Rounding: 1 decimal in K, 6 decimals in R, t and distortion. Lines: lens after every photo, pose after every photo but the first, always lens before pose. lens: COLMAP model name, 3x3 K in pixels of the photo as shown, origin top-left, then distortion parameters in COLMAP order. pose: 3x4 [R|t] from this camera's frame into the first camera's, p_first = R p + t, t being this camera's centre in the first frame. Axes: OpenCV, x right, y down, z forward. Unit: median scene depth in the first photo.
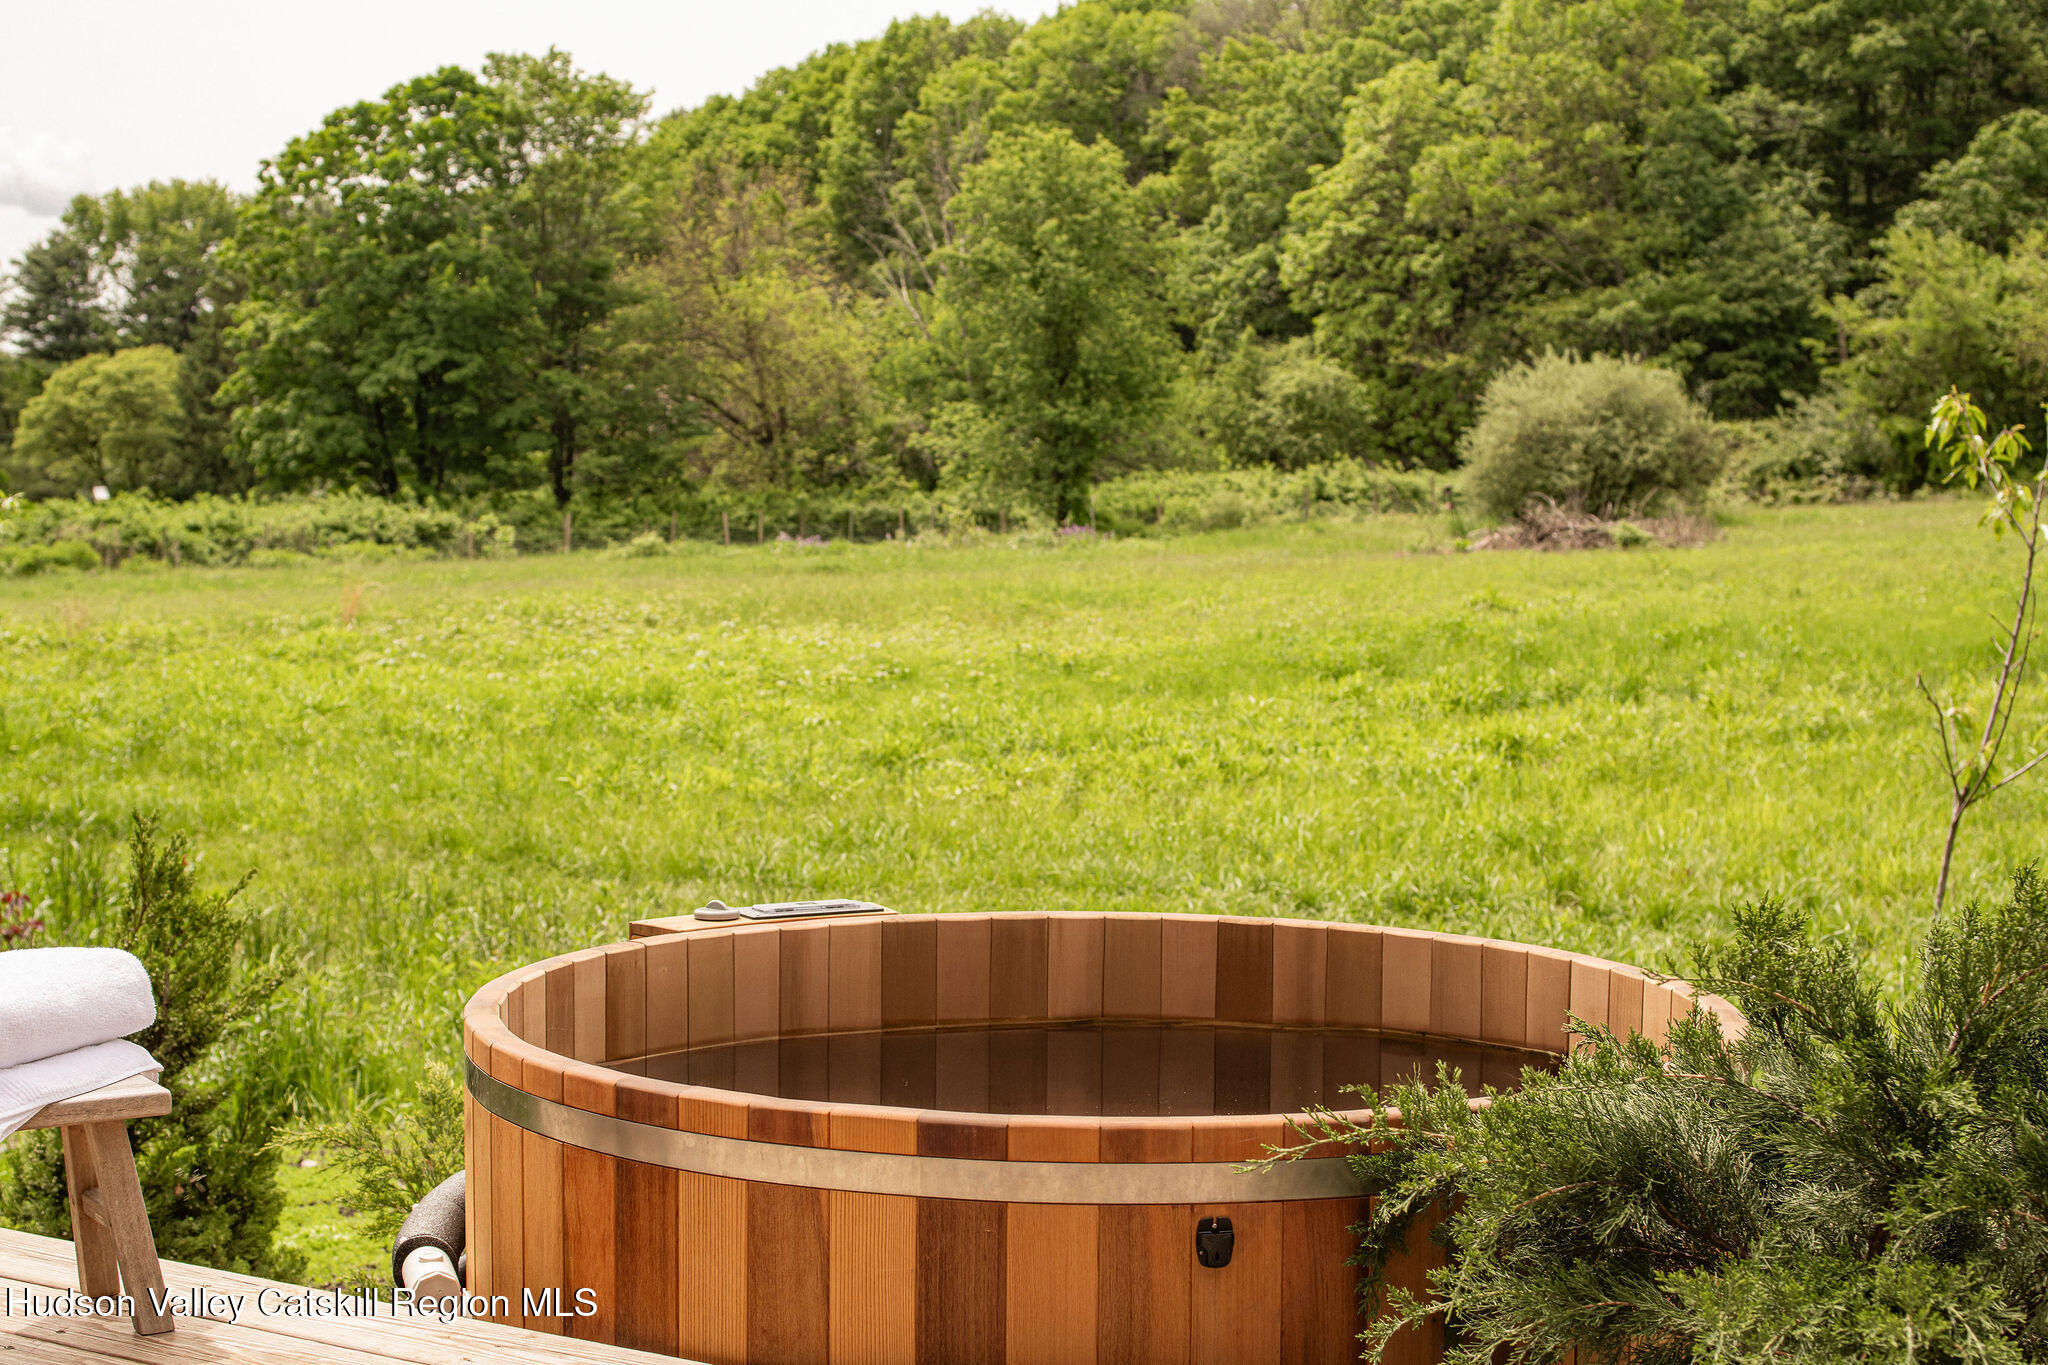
lens RADIAL K [[2670.1, 0, 1004.8], [0, 2670.1, 714.9], [0, 0, 1]] dist [-0.077970, 0.126299]
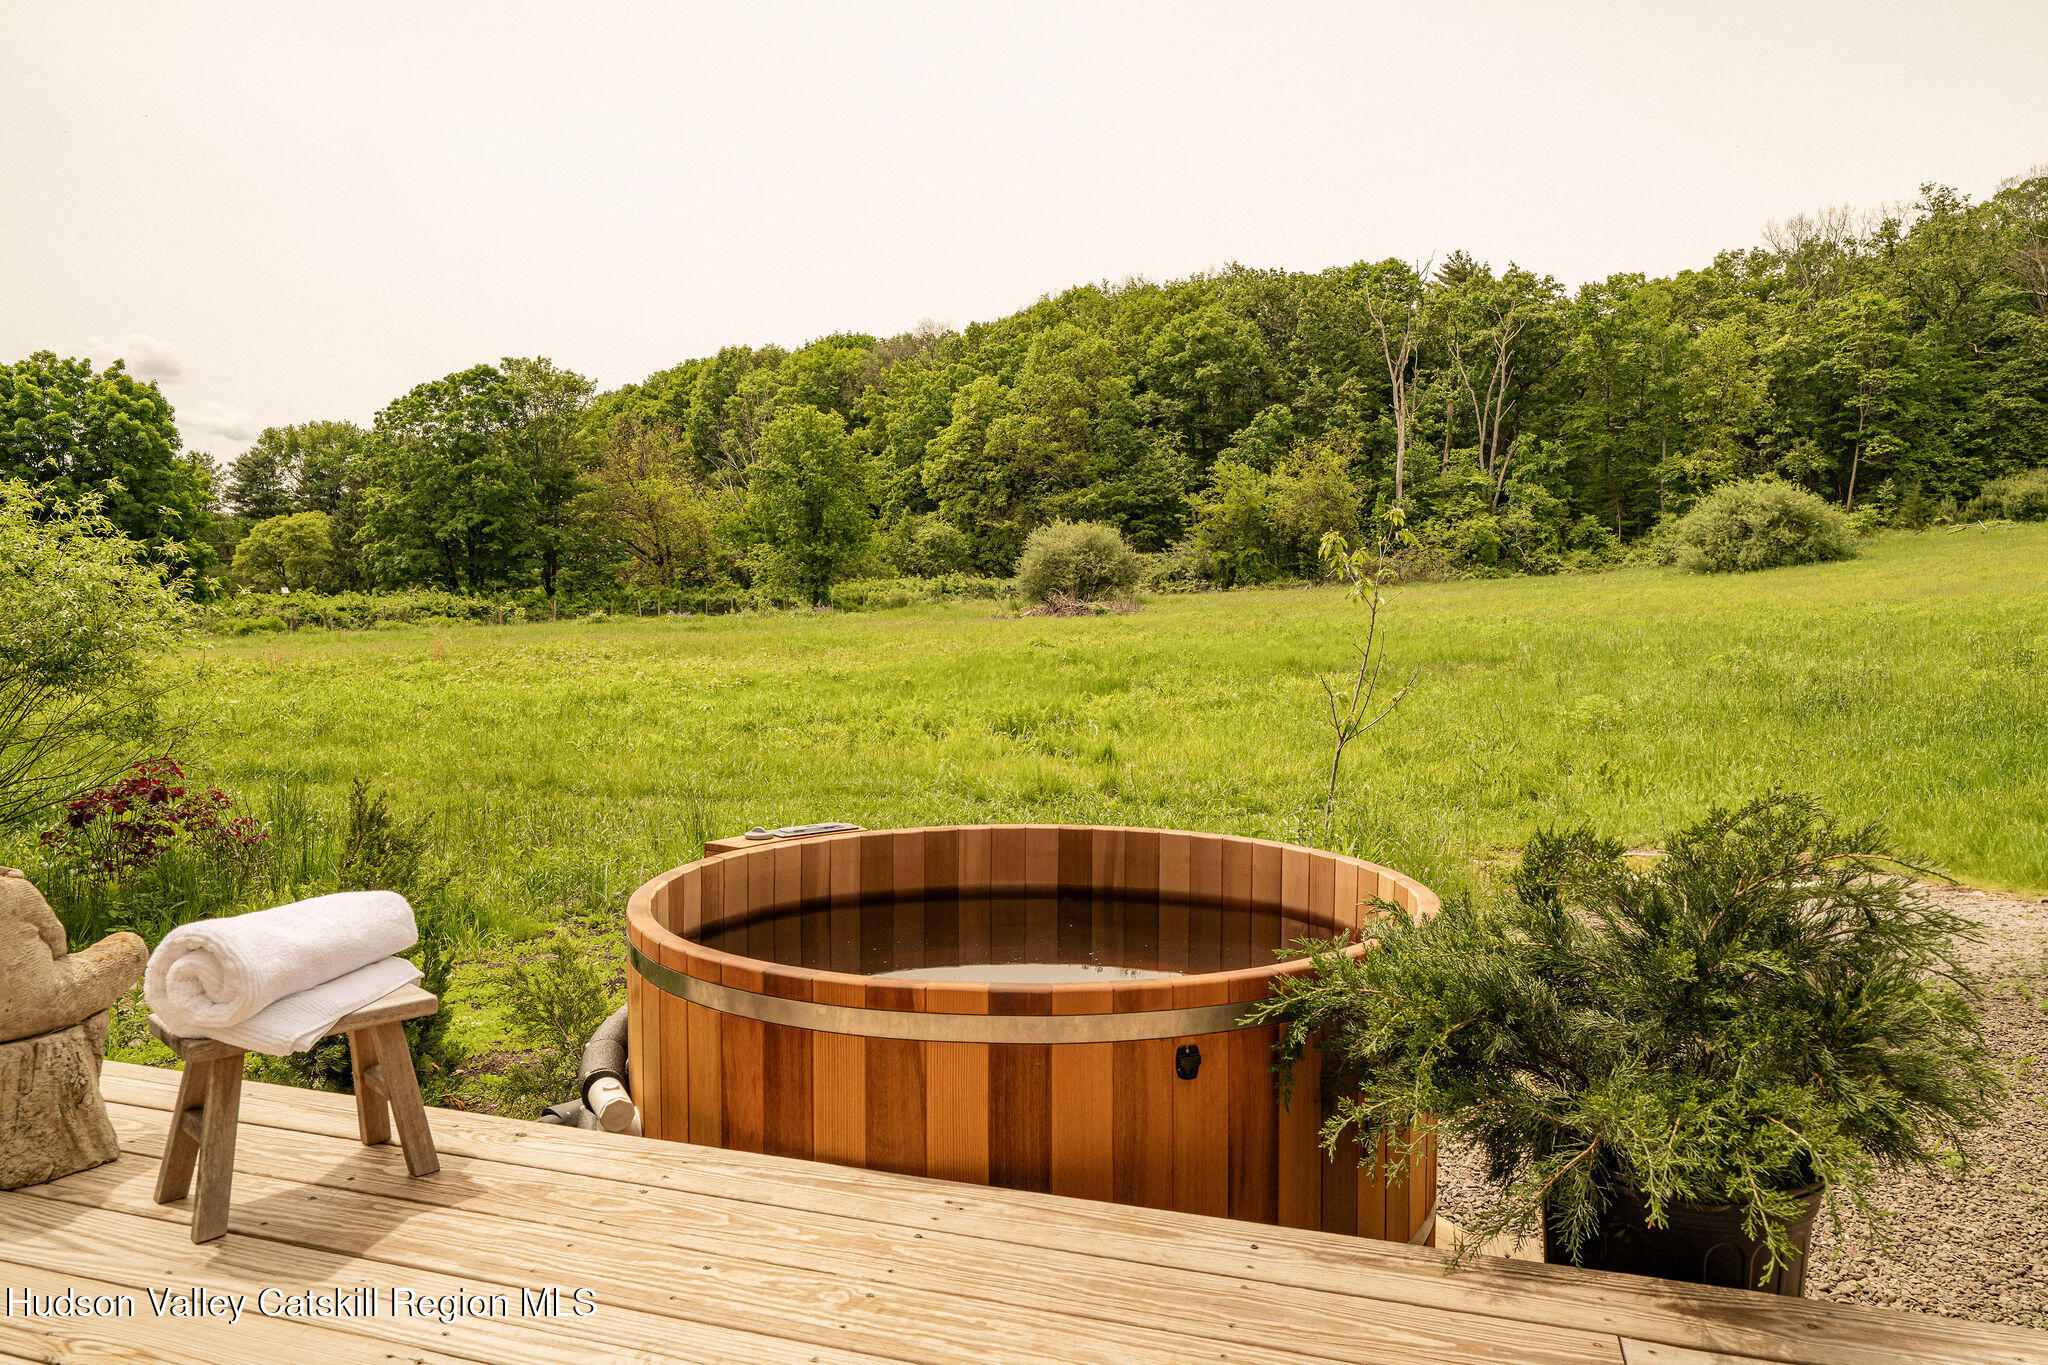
lens RADIAL K [[1323.2, 0, 1024.0], [0, 1323.2, 682.5], [0, 0, 1]] dist [-0.003507, 0.005498]
pose [[0.983531, -0.015354, 0.180086, -0.003718], [0.017701, 0.999778, -0.011436, -0.000233], [-0.179870, 0.014435, 0.983584, 0.007269]]
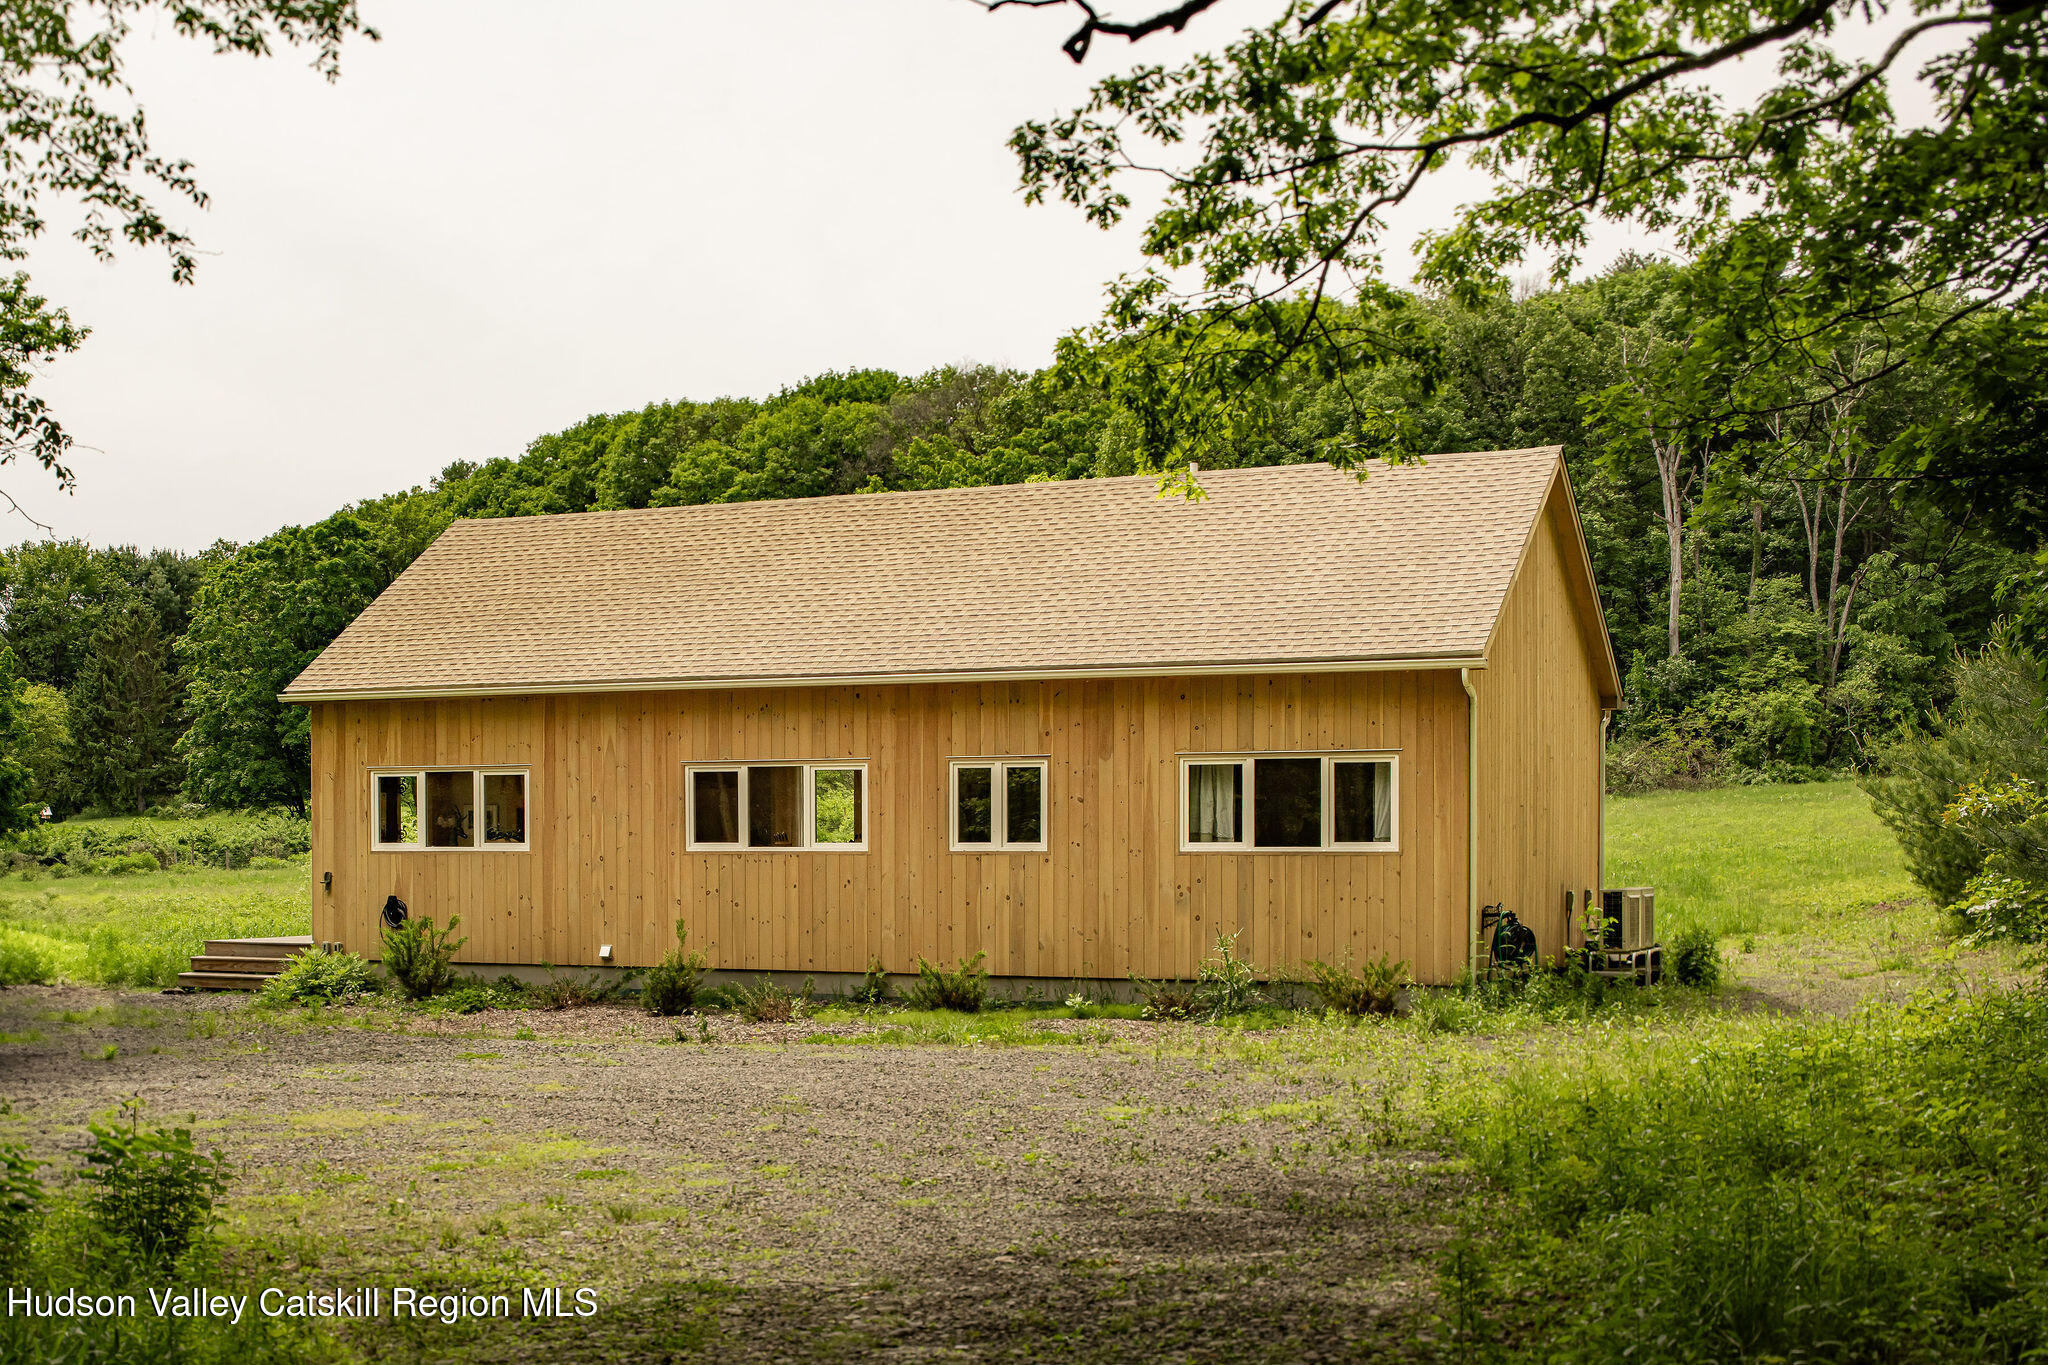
lens RADIAL K [[2773.4, 0, 874.5], [0, 2773.4, 934.4], [0, 0, 1]] dist [-0.108868, 0.184787]
pose [[0.999070, -0.013687, 0.040883, 0.012675], [0.014737, 0.999566, -0.025507, 0.021933], [-0.040516, 0.026086, 0.998838, -0.460186]]
